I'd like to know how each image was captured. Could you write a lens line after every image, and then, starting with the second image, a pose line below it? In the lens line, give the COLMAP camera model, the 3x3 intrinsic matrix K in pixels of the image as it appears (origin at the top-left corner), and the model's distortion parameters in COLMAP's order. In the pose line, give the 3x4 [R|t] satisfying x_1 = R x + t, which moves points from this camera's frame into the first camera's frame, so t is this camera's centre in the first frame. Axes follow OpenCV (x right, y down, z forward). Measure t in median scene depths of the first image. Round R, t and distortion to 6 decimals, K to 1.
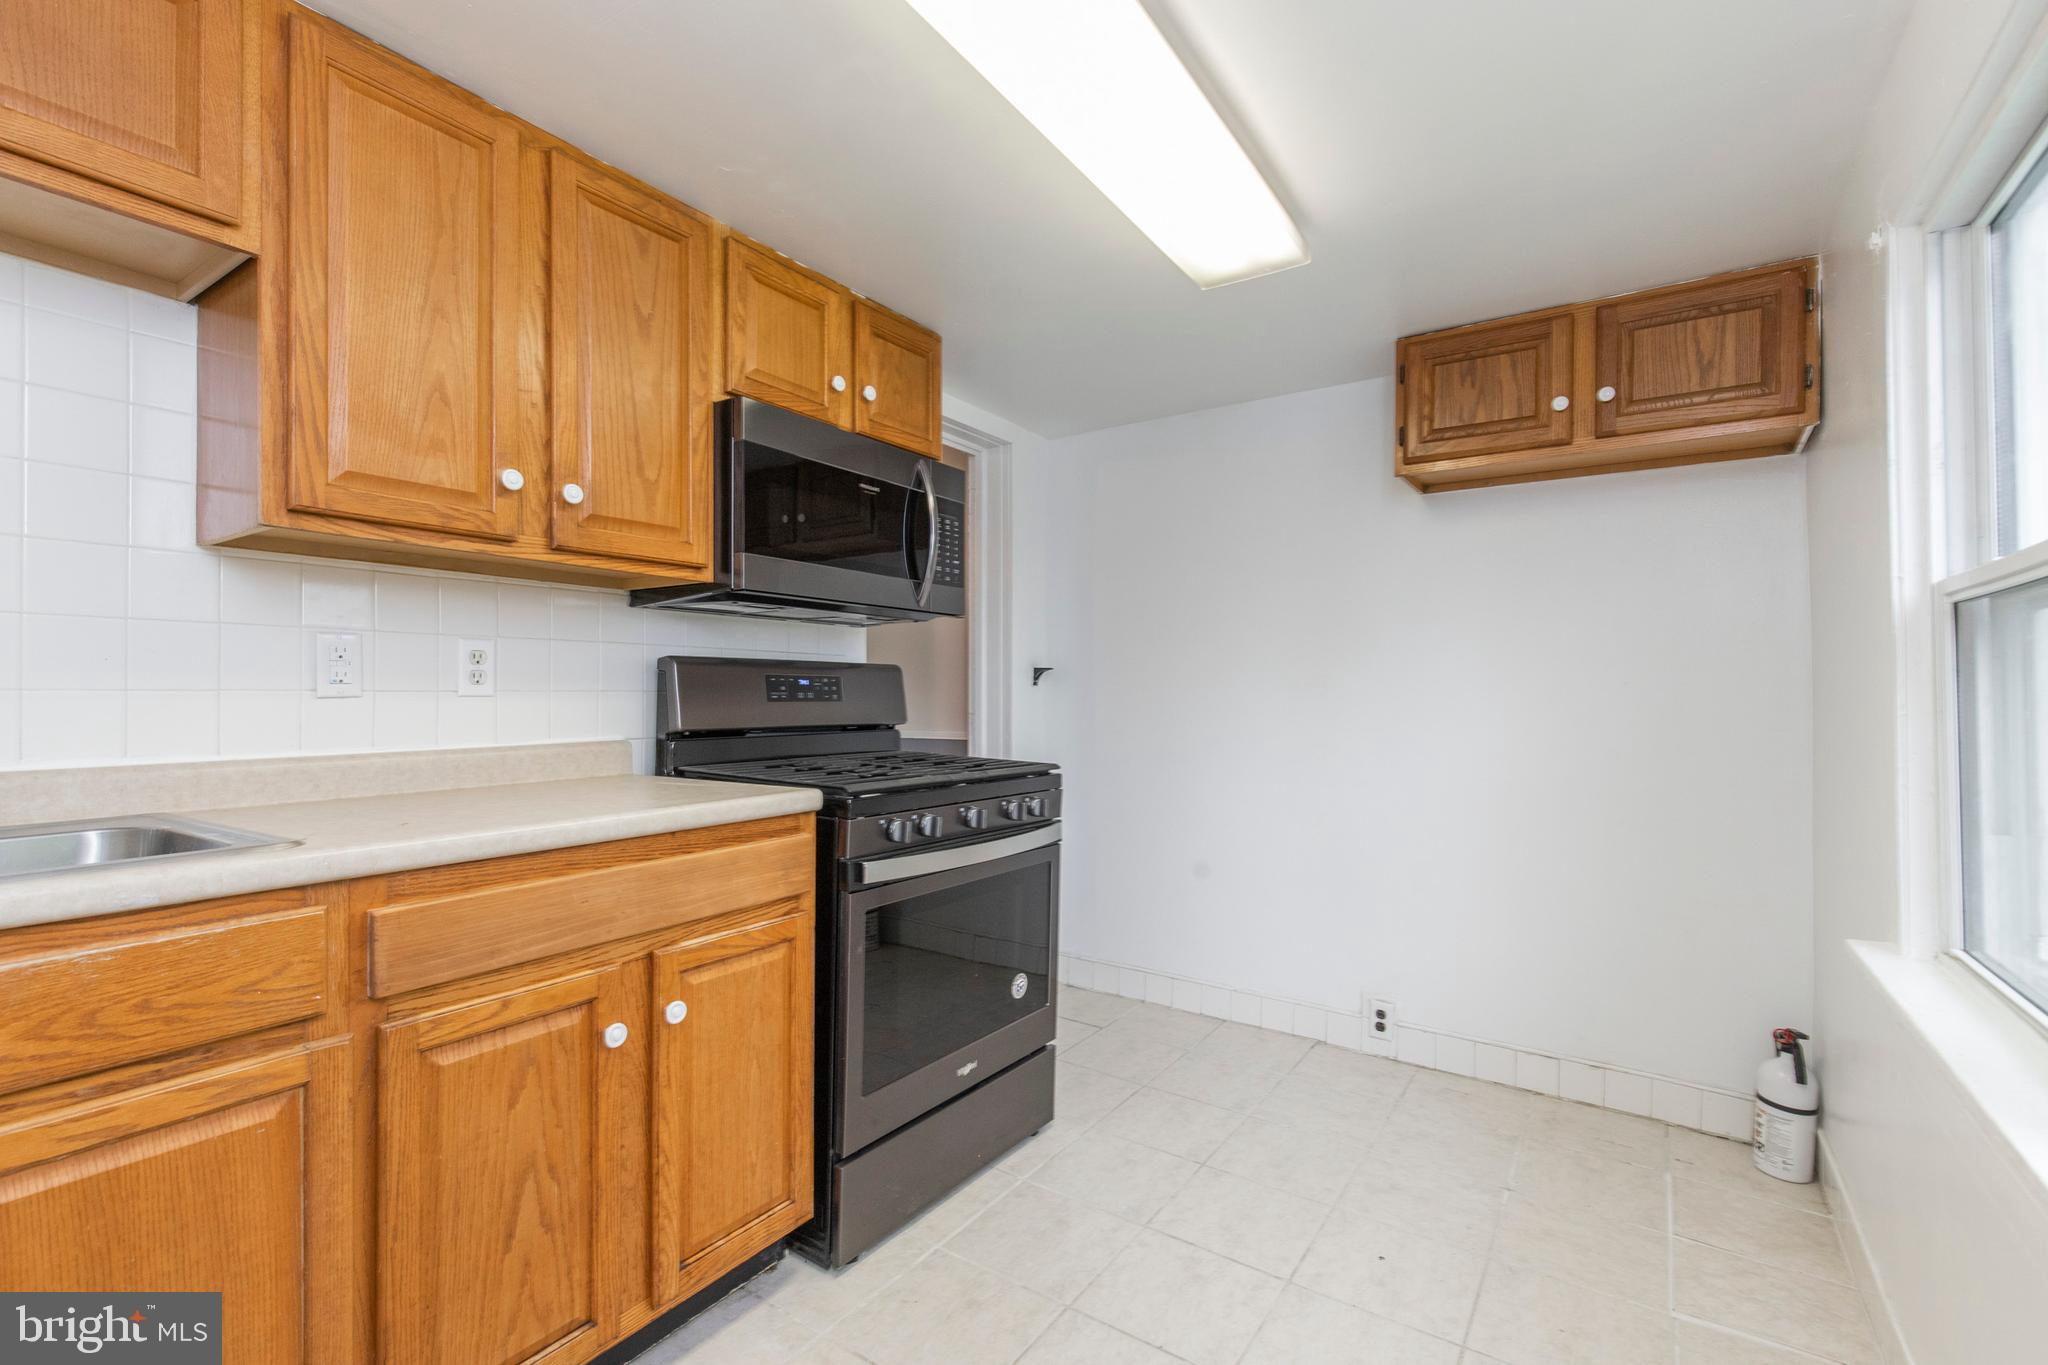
lens RADIAL K [[923.6, 0, 1025.4], [0, 923.6, 701.3], [0, 0, 1]] dist [0.002646, -0.000086]
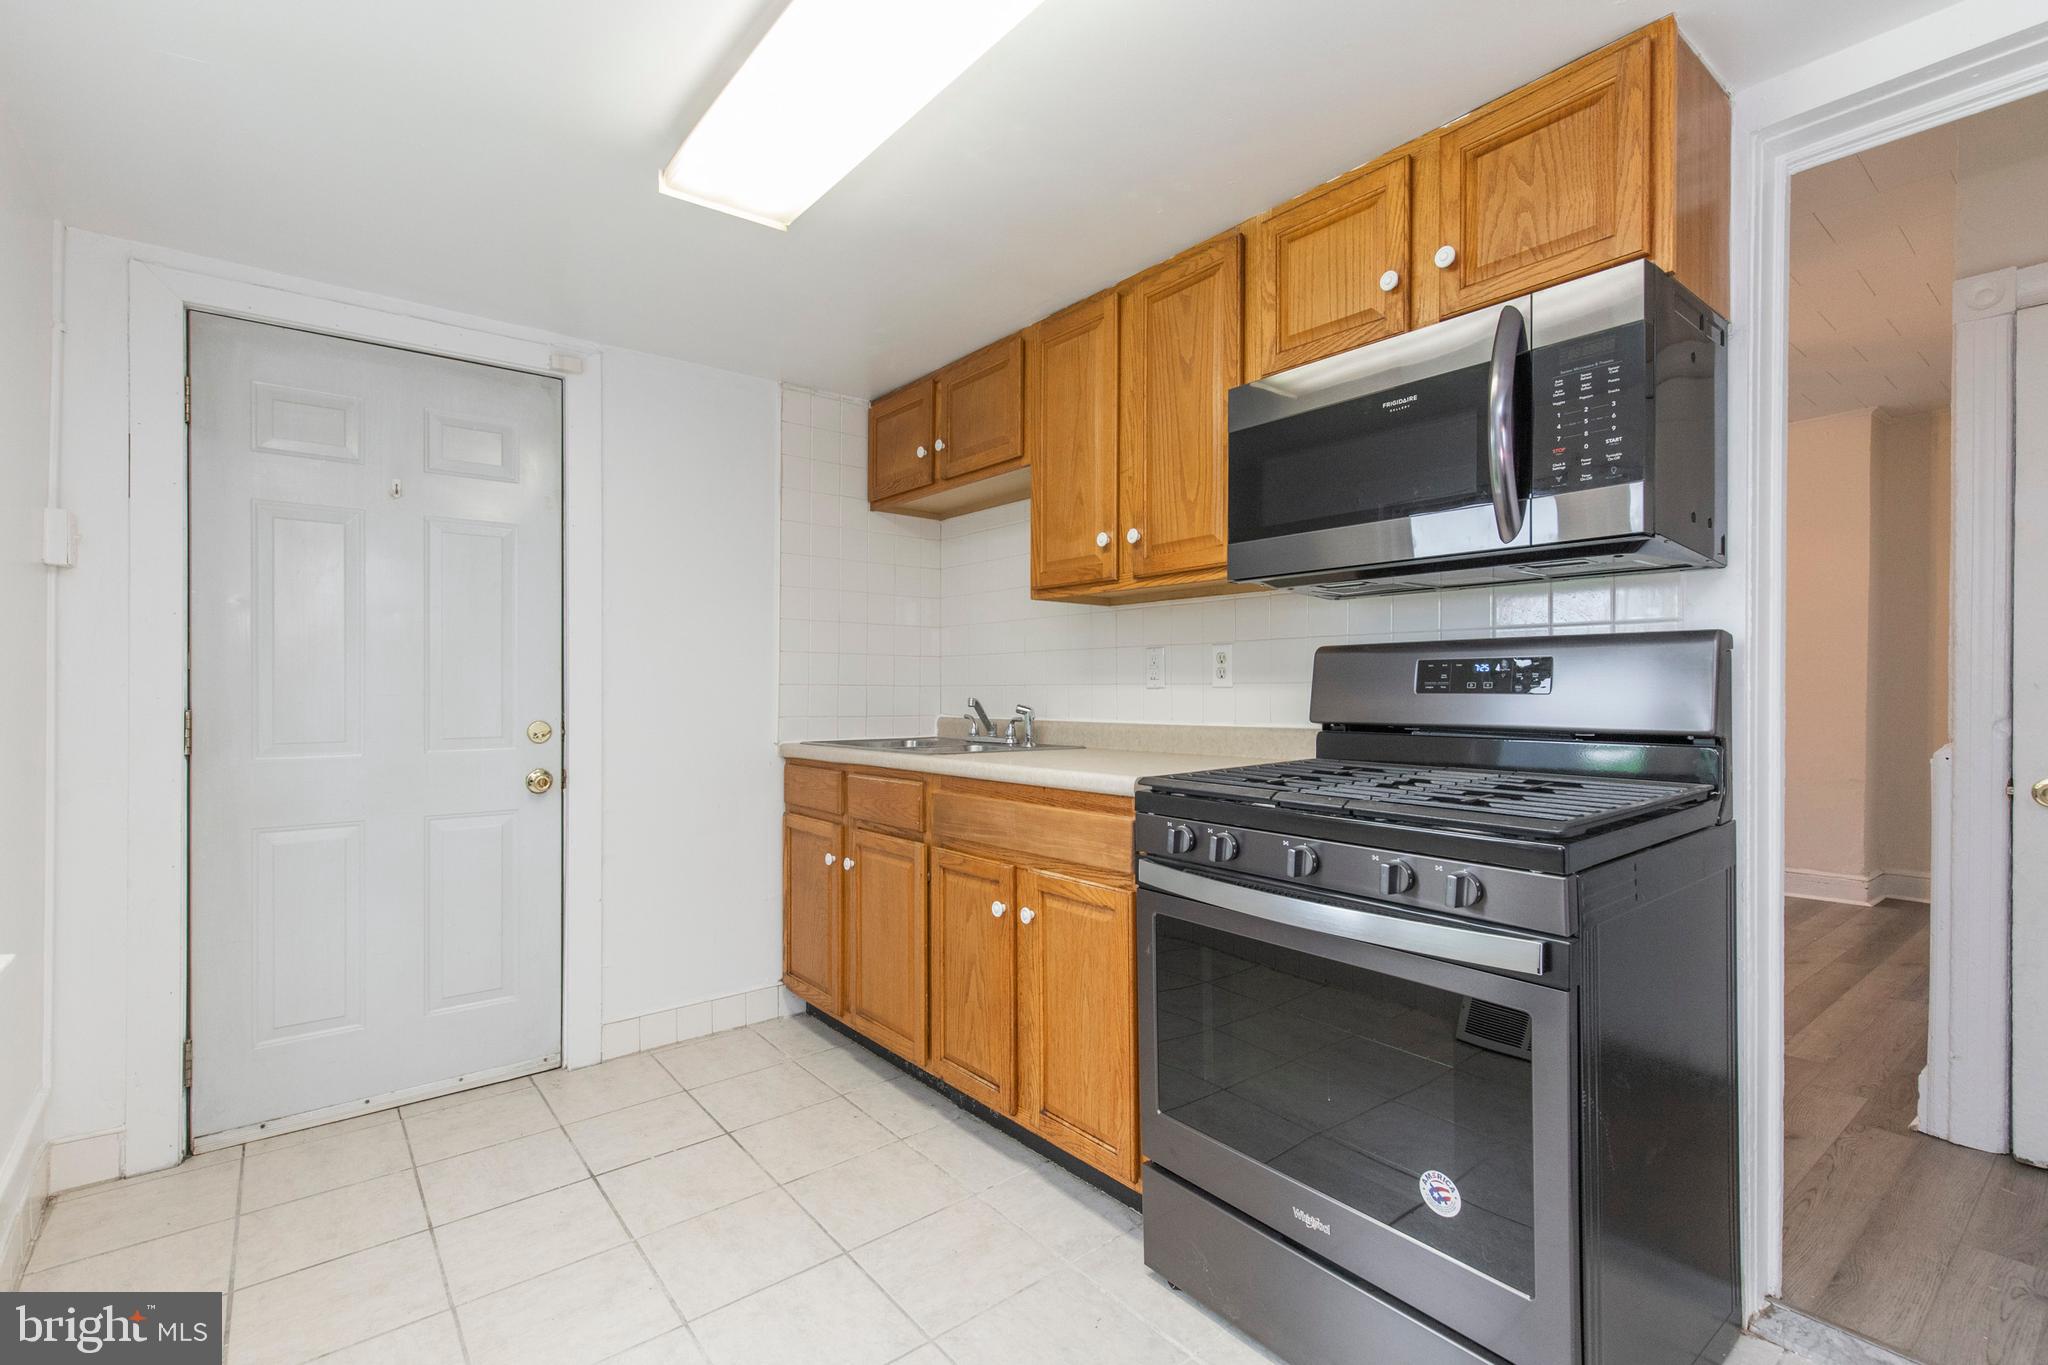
lens RADIAL K [[930.2, 0, 1015.4], [0, 930.2, 692.0], [0, 0, 1]] dist [0.011231, -0.000571]
pose [[-0.310678, 0.002112, -0.950513, 0.818531], [-0.003297, 0.999989, 0.003300, -0.002899], [0.950510, 0.004159, -0.310668, 1.219401]]
